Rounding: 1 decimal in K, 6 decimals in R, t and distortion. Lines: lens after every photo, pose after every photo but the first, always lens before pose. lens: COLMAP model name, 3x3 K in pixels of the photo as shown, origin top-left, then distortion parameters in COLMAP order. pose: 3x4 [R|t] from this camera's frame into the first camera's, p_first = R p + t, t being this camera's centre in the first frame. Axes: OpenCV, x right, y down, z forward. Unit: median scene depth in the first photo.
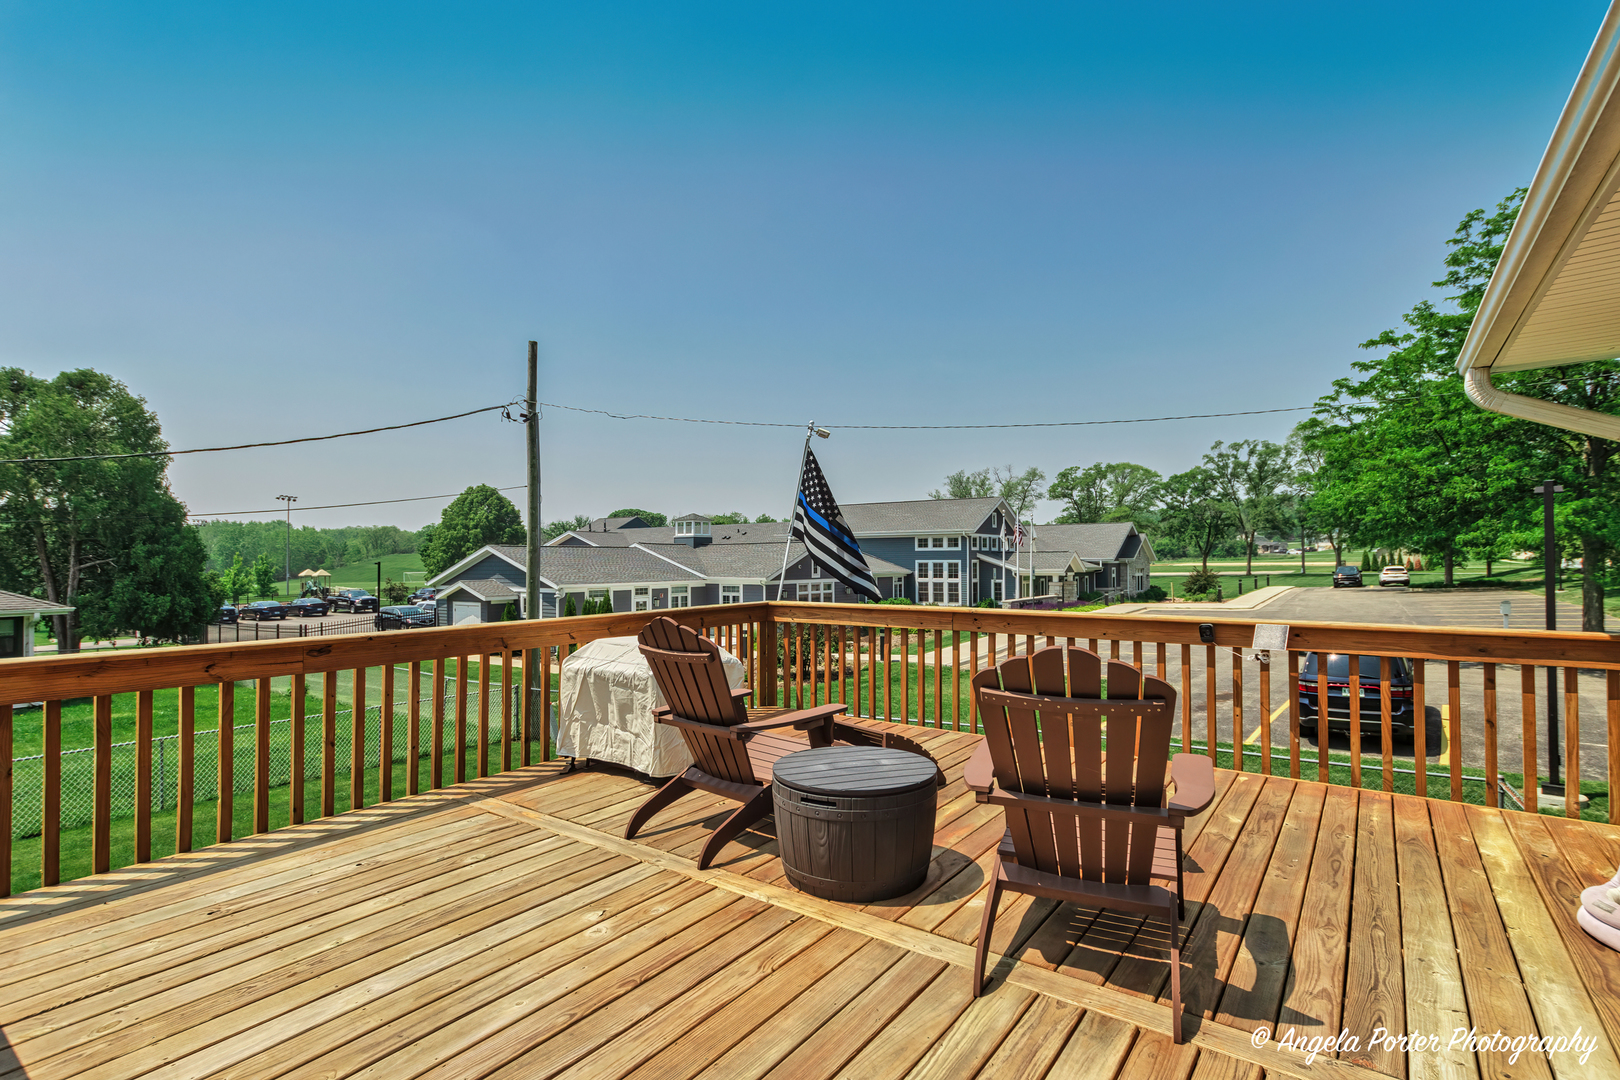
lens RADIAL K [[784.0, 0, 810.0], [0, 784.0, 540.0], [0, 0, 1]] dist [0.000106, -0.000146]
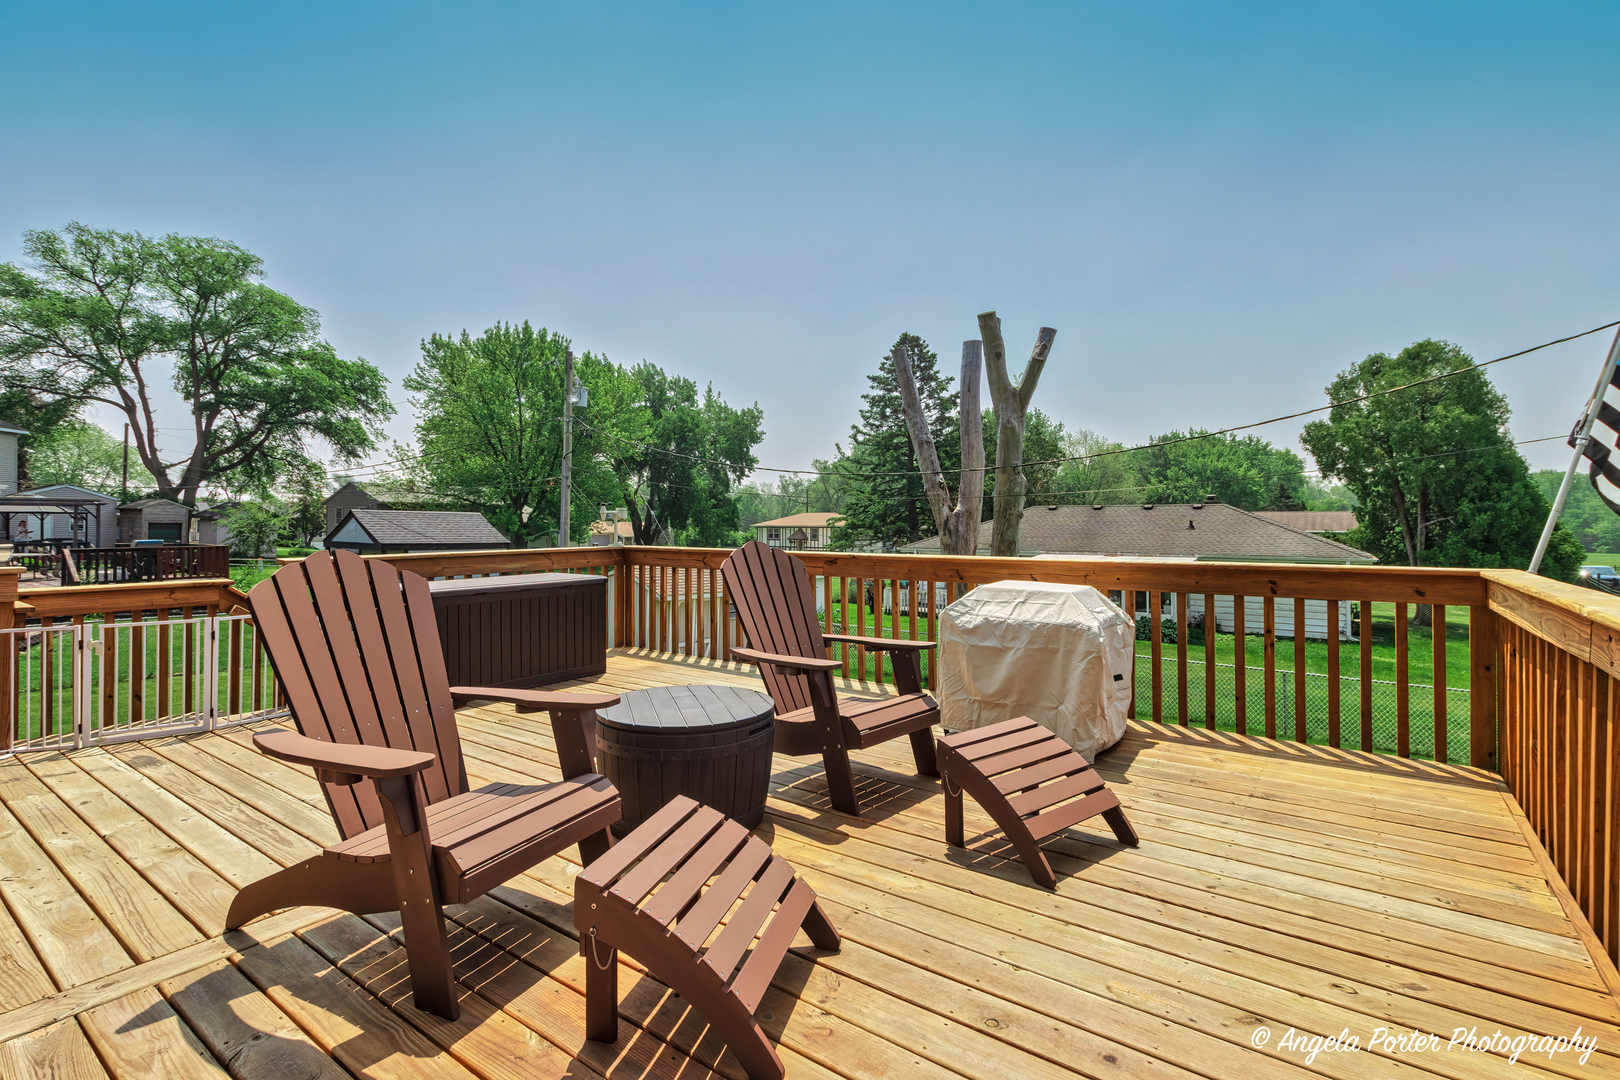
lens RADIAL K [[778.6, 0, 809.3], [0, 778.6, 516.7], [0, 0, 1]] dist [-0.002224, -0.001108]
pose [[-0.014192, -0.005806, -0.999882, 1.162273], [0.022291, 0.999733, -0.006121, 0.094267], [0.999651, -0.022375, -0.014059, 1.398511]]
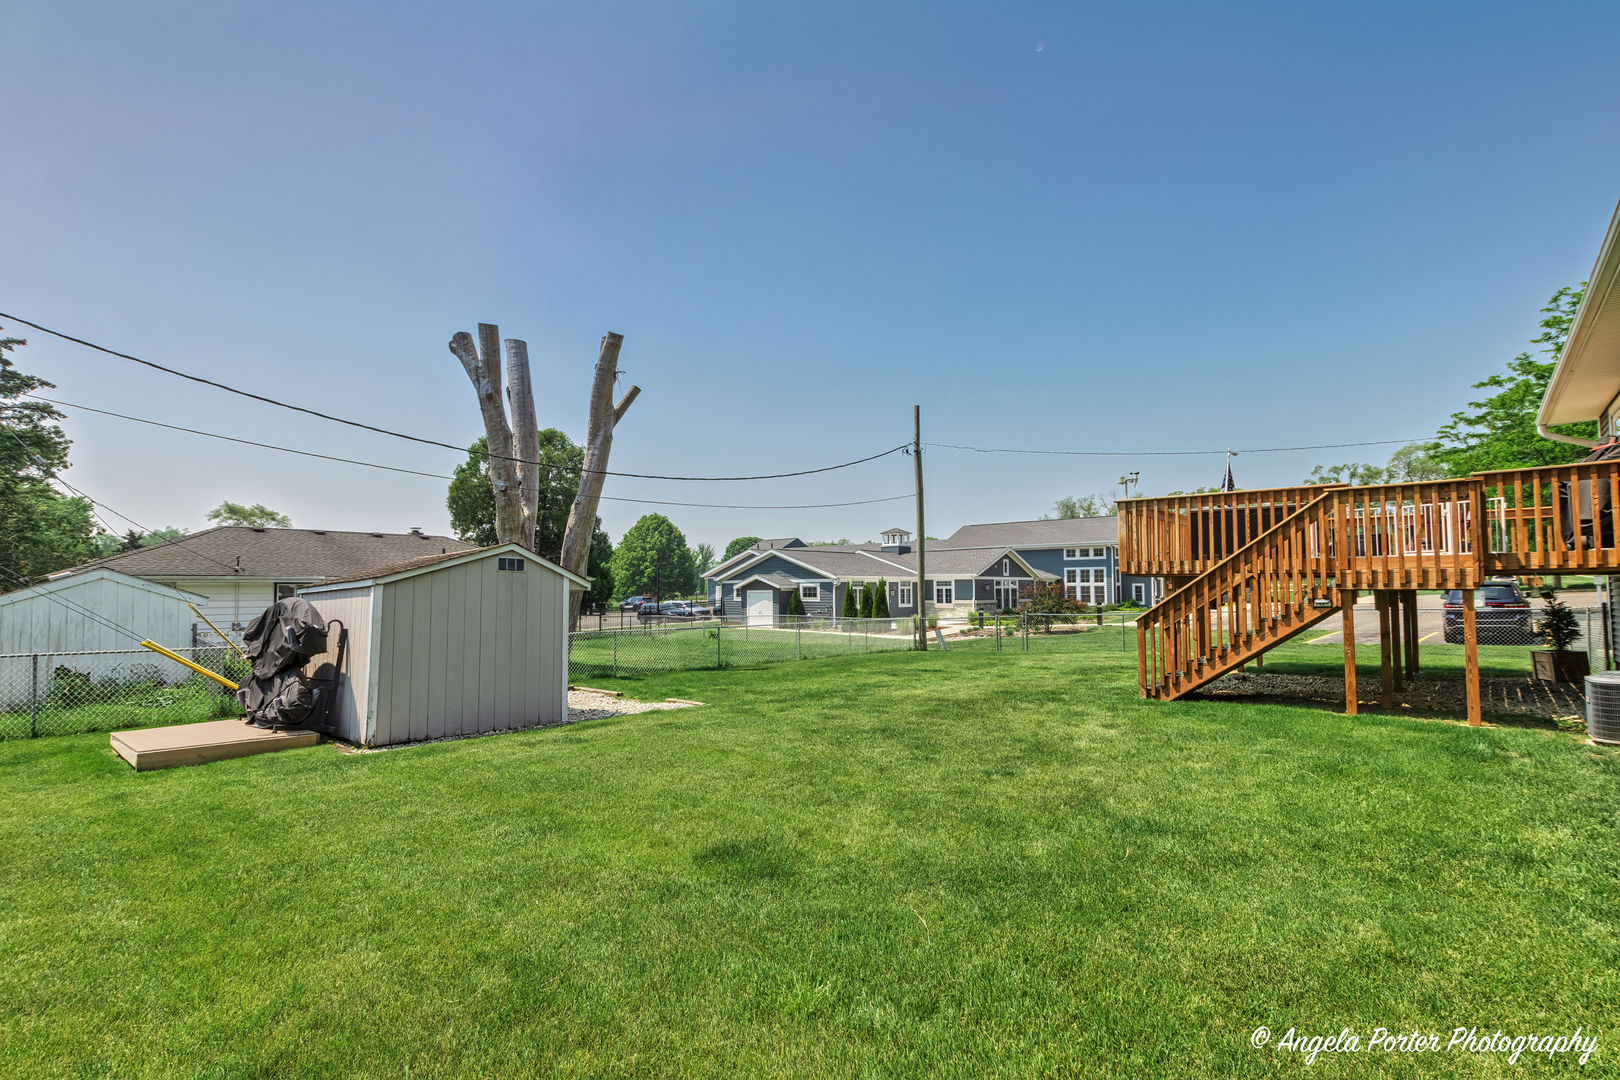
lens RADIAL K [[754.4, 0, 799.2], [0, 754.4, 546.7], [0, 0, 1]] dist [-0.000723, 0.000326]
pose [[0.994156, -0.006973, -0.107731, -0.212381], [0.003607, 0.999500, -0.031407, 0.041820], [0.107896, 0.030835, 0.993684, -0.275603]]
